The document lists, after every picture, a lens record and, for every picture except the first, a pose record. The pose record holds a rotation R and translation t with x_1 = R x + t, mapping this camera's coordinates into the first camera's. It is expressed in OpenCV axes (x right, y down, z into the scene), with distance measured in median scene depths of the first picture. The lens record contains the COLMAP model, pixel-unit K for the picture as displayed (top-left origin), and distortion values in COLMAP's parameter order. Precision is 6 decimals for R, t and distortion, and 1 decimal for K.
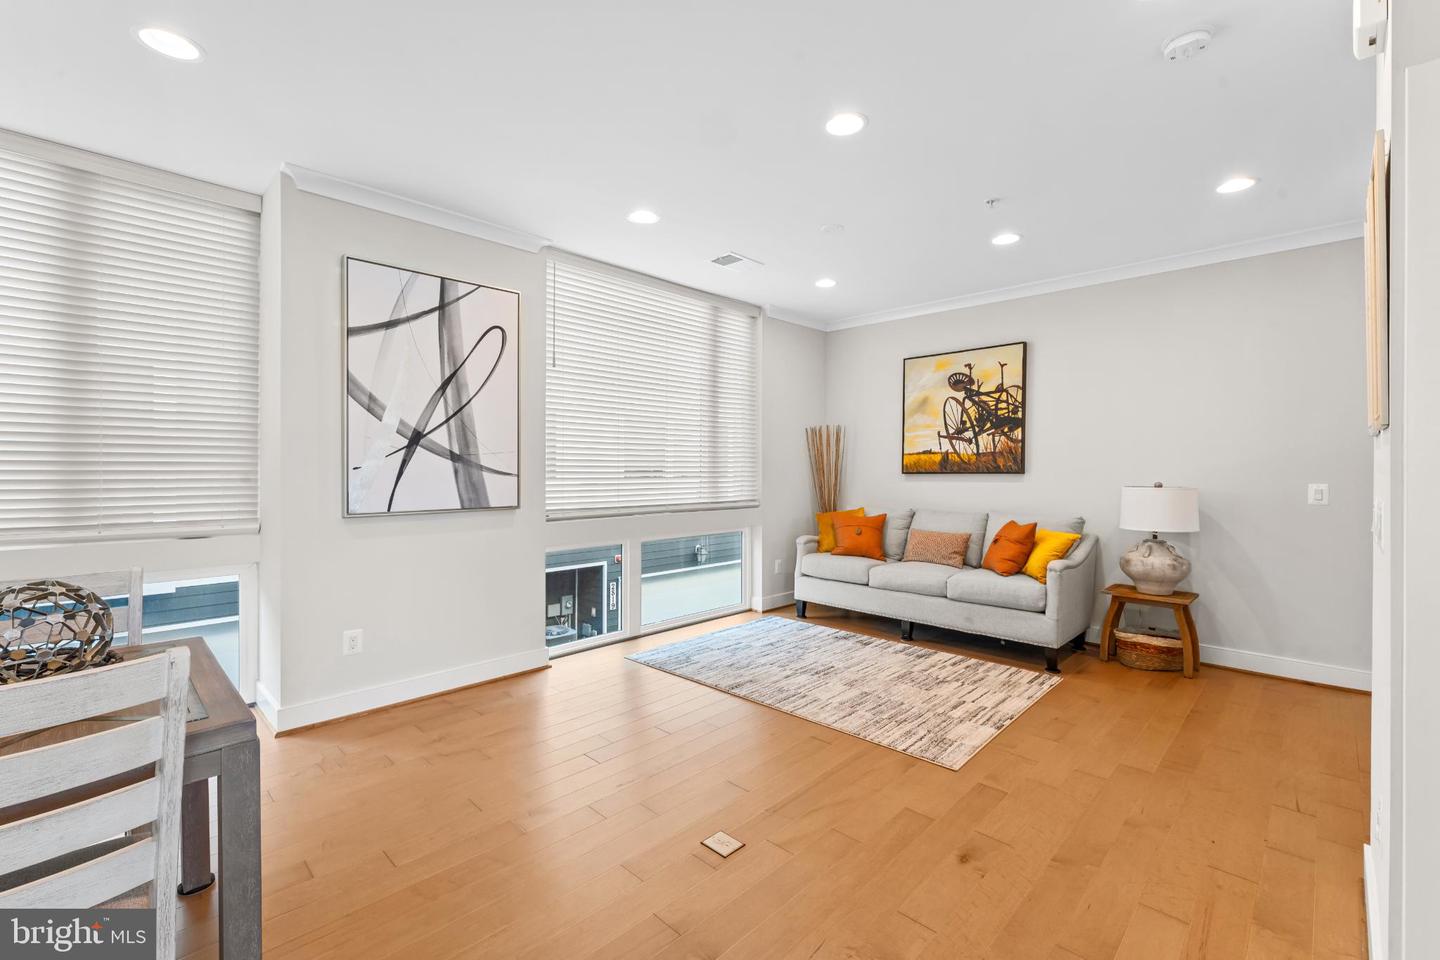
lens RADIAL K [[619.7, 0, 732.5], [0, 619.7, 471.5], [0, 0, 1]] dist [0.002287, -0.001298]
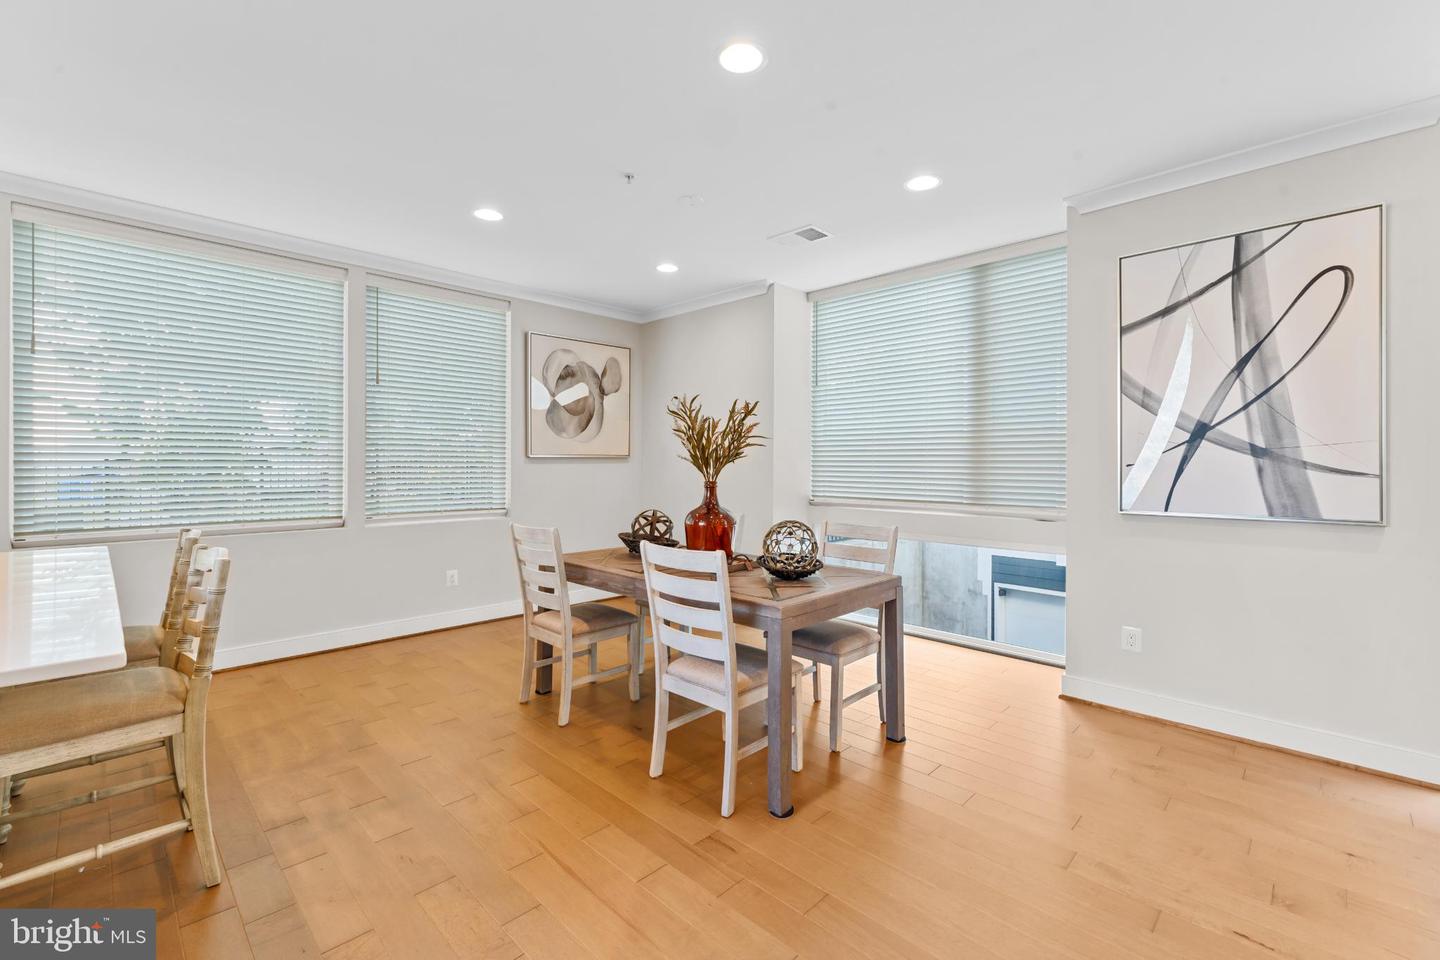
lens RADIAL K [[619.7, 0, 718.2], [0, 619.7, 464.5], [0, 0, 1]] dist [0.002287, -0.001298]
pose [[-0.012233, -0.001791, -0.999924, 0.298930], [-0.007962, 0.999967, -0.001694, 0.000359], [0.999893, 0.007940, -0.012247, 0.260510]]
